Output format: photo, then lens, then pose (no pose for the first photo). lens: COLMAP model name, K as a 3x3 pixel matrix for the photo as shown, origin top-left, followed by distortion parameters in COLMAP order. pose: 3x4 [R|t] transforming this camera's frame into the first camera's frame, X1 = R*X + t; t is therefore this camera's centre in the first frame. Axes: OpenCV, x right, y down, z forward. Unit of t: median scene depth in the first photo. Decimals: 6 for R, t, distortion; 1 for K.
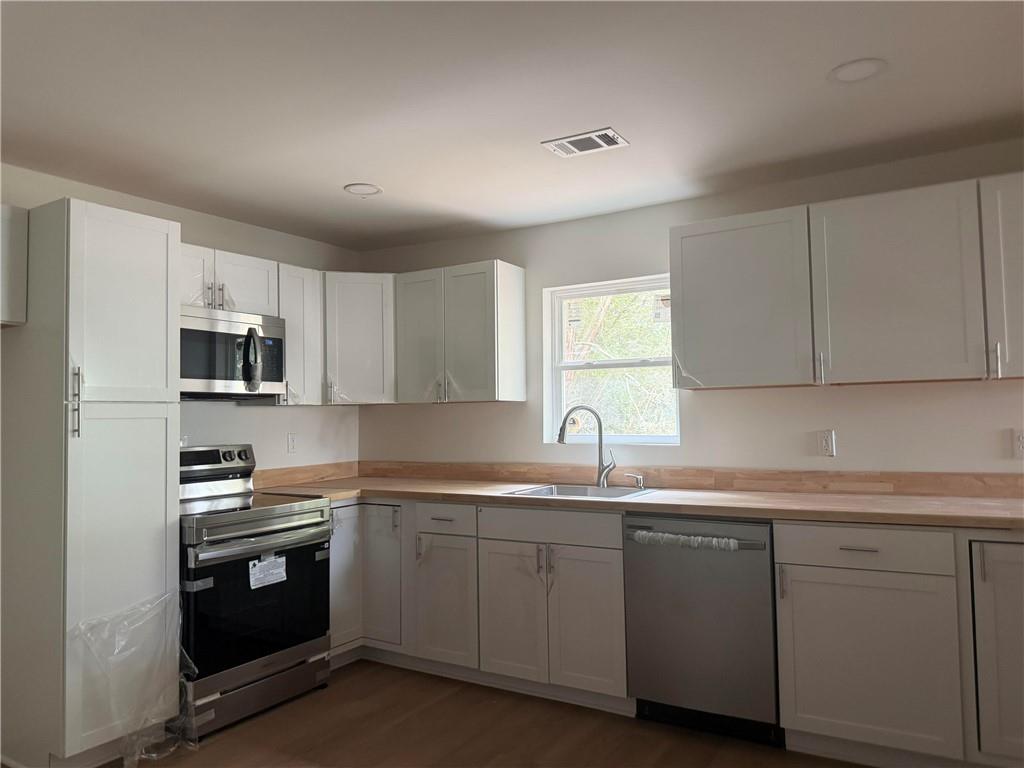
lens RADIAL K [[728.5, 0, 519.3], [0, 728.5, 379.3], [0, 0, 1]] dist [0.029223, -0.011147]
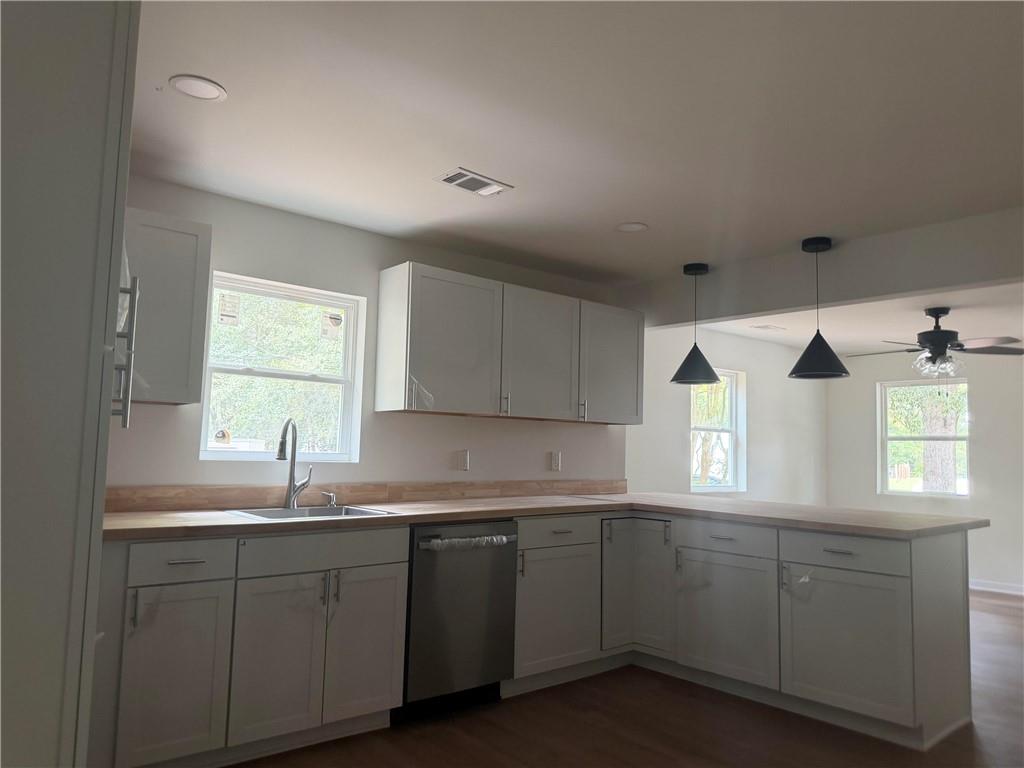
lens RADIAL K [[728.5, 0, 519.6], [0, 728.5, 389.7], [0, 0, 1]] dist [0.029223, -0.011147]
pose [[0.302073, 0.096418, 0.948396, -0.782275], [-0.085724, 0.993589, -0.073709, 0.048686], [-0.949423, -0.059035, 0.308402, 0.508722]]
